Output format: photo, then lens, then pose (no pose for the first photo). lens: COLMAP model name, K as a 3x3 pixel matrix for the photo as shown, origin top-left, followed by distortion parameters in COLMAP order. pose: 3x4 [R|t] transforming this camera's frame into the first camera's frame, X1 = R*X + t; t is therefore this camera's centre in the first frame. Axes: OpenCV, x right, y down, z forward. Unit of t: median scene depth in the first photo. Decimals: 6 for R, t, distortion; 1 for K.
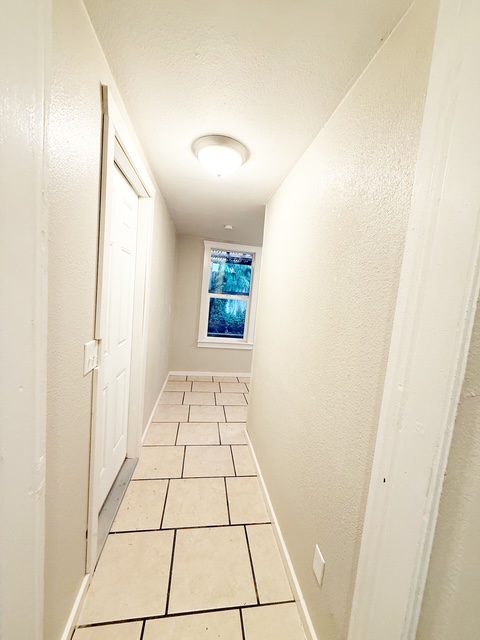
lens RADIAL K [[254.3, 0, 241.2], [0, 254.3, 319.4], [0, 0, 1]] dist [-0.001927, -0.000059]
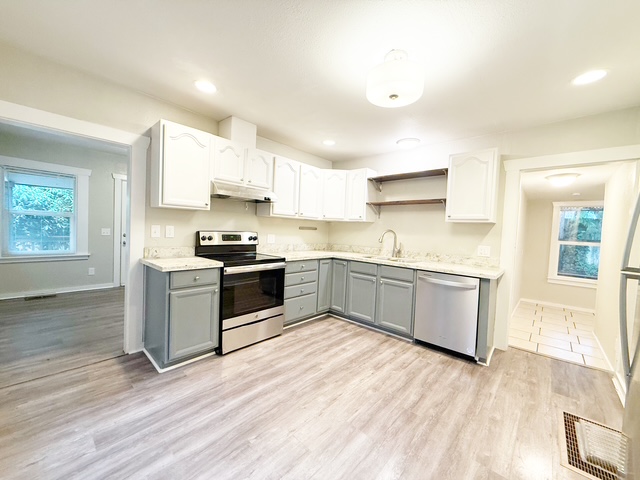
lens RADIAL K [[254.3, 0, 318.4], [0, 254.3, 241.2], [0, 0, 1]] dist [-0.001927, -0.000059]
pose [[0.630182, -0.025175, -0.776039, 0.063174], [-0.065673, 0.994164, -0.085581, 0.054291], [0.773665, 0.104897, 0.624852, -0.455485]]
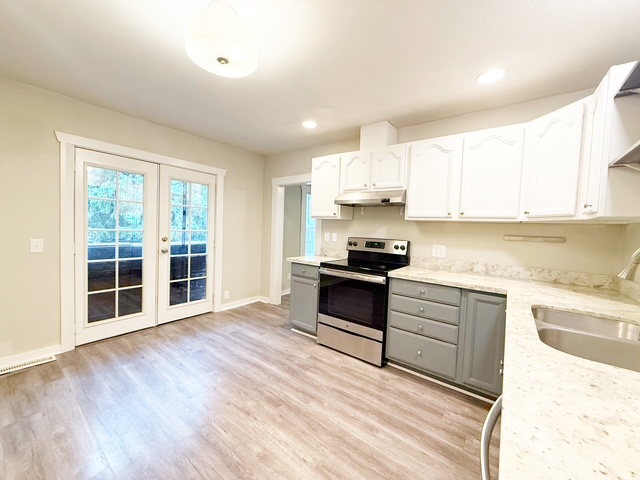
lens RADIAL K [[254.3, 0, 318.6], [0, 254.3, 240.9], [0, 0, 1]] dist [-0.001927, -0.000059]
pose [[-0.713392, -0.083445, -0.695779, -0.081102], [-0.173522, 0.982999, 0.060023, -0.053906], [0.678942, 0.163553, -0.715744, 0.413931]]
